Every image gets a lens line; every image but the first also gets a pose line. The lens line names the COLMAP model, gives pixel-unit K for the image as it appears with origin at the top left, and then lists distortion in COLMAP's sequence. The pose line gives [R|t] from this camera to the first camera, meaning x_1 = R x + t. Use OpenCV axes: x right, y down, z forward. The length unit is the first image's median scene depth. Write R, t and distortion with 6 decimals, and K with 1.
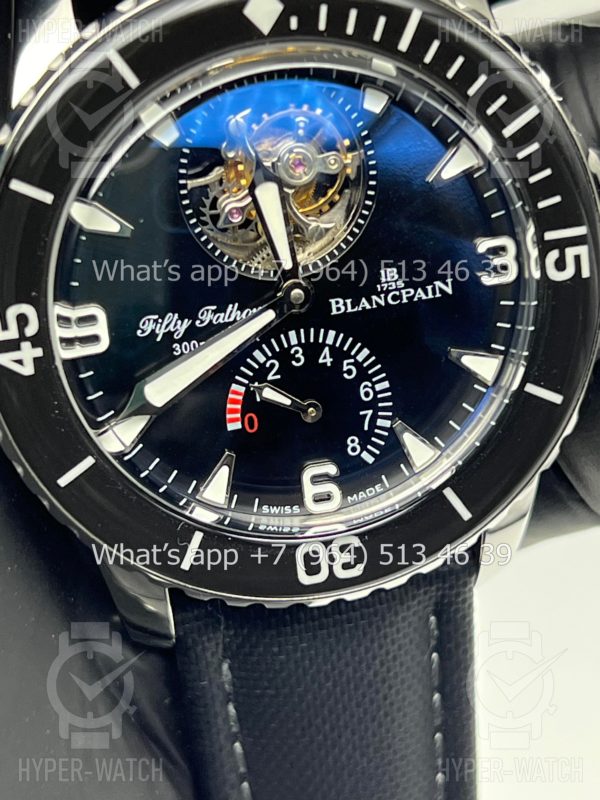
lens RADIAL K [[1816.3, 0, 287.5], [0, 1816.3, 397.7], [0, 0, 1]] dist [0.199027, -0.417935]
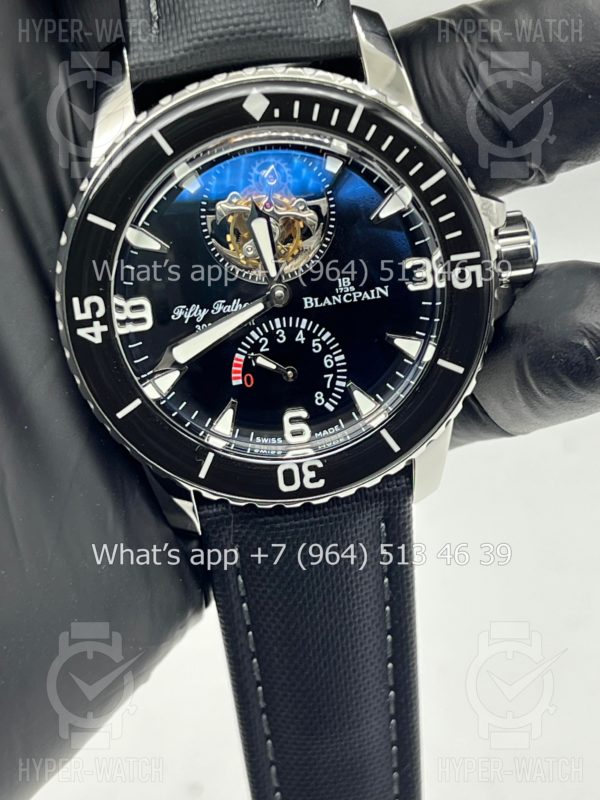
lens RADIAL K [[1838.7, 0, 299.4], [0, 1838.7, 436.5], [0, 0, 1]] dist [0.115961, 0.444198]
pose [[0.994581, 0.031199, -0.099172, 0.171149], [-0.029057, 0.999314, 0.022973, 0.023948], [0.099820, -0.019967, 0.994805, -0.484867]]
